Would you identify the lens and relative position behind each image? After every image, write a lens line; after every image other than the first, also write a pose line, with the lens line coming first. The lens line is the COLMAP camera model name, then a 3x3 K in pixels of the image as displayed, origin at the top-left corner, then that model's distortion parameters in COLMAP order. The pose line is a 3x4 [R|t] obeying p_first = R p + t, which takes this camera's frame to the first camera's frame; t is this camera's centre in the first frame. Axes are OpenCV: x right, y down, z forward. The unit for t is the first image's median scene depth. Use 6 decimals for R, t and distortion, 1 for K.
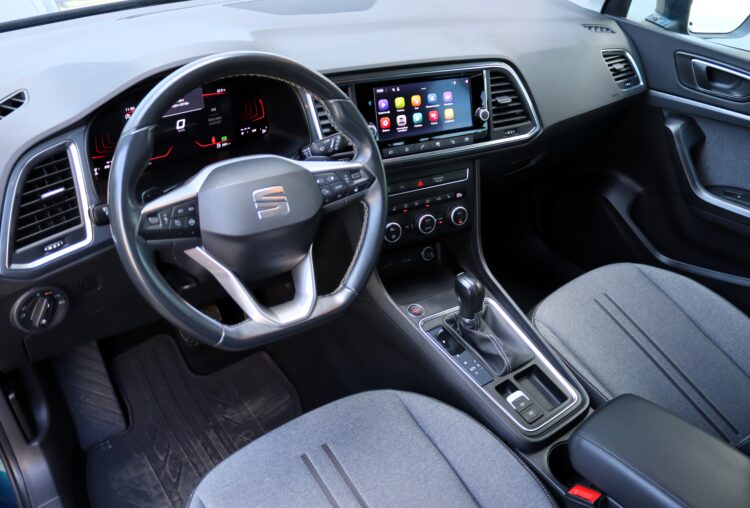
lens RADIAL K [[660.5, 0, 401.8], [0, 660.5, 252.4], [0, 0, 1]] dist [-0.181044, 0.278971]
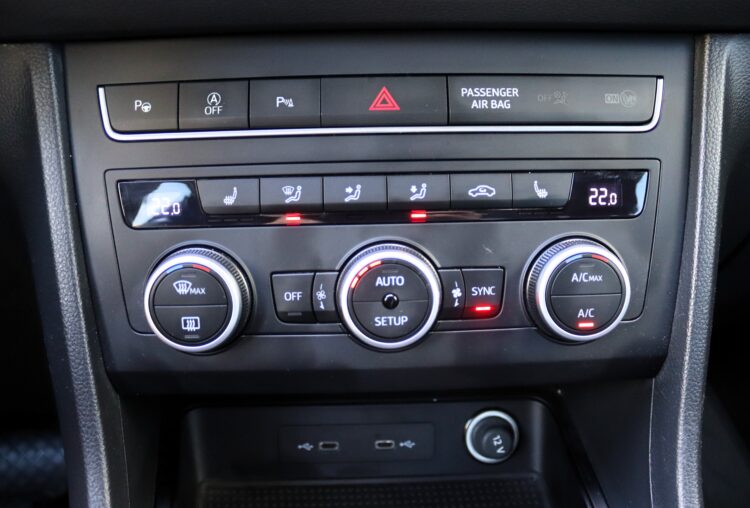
lens RADIAL K [[610.8, 0, 384.1], [0, 610.8, 241.8], [0, 0, 1]] dist [-0.150371, 0.111396]
pose [[0.868098, 0.097899, -0.486644, 0.129861], [-0.196298, 0.968152, -0.155400, -0.031853], [0.455932, 0.230429, 0.859668, 0.868255]]
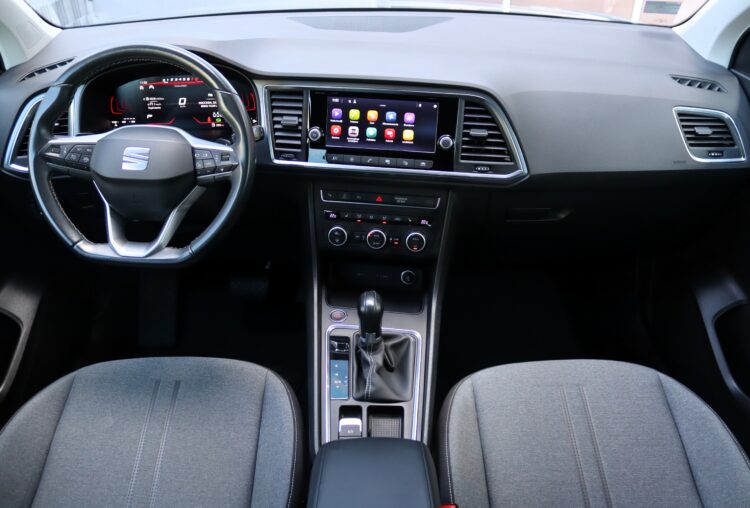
lens RADIAL K [[660.5, 0, 401.8], [0, 660.5, 252.4], [0, 0, 1]] dist [-0.181044, 0.278971]
pose [[0.789148, 0.252923, -0.559711, 0.666395], [-0.297545, 0.954634, 0.011866, -0.049261], [0.537320, 0.157175, 0.828603, 0.191039]]
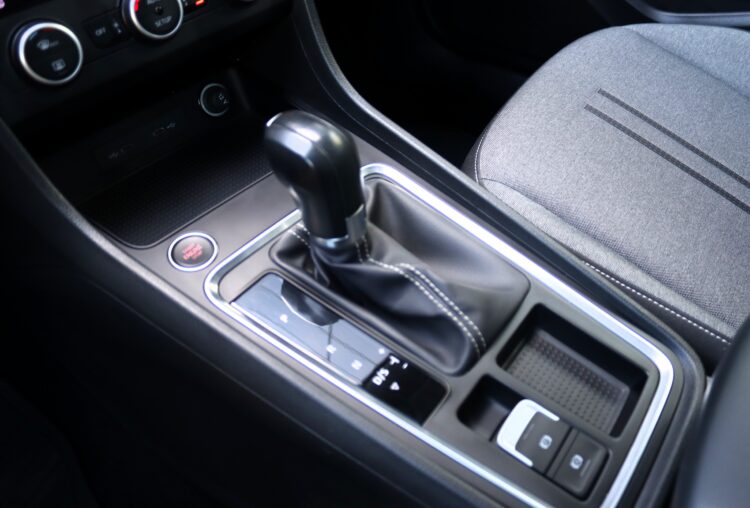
lens RADIAL K [[610.8, 0, 384.1], [0, 610.8, 241.8], [0, 0, 1]] dist [-0.150371, 0.111396]
pose [[0.956605, -0.276036, 0.093328, 0.095272], [0.250511, 0.942681, 0.220446, 0.037296], [-0.148830, -0.187500, 0.970924, 0.672077]]
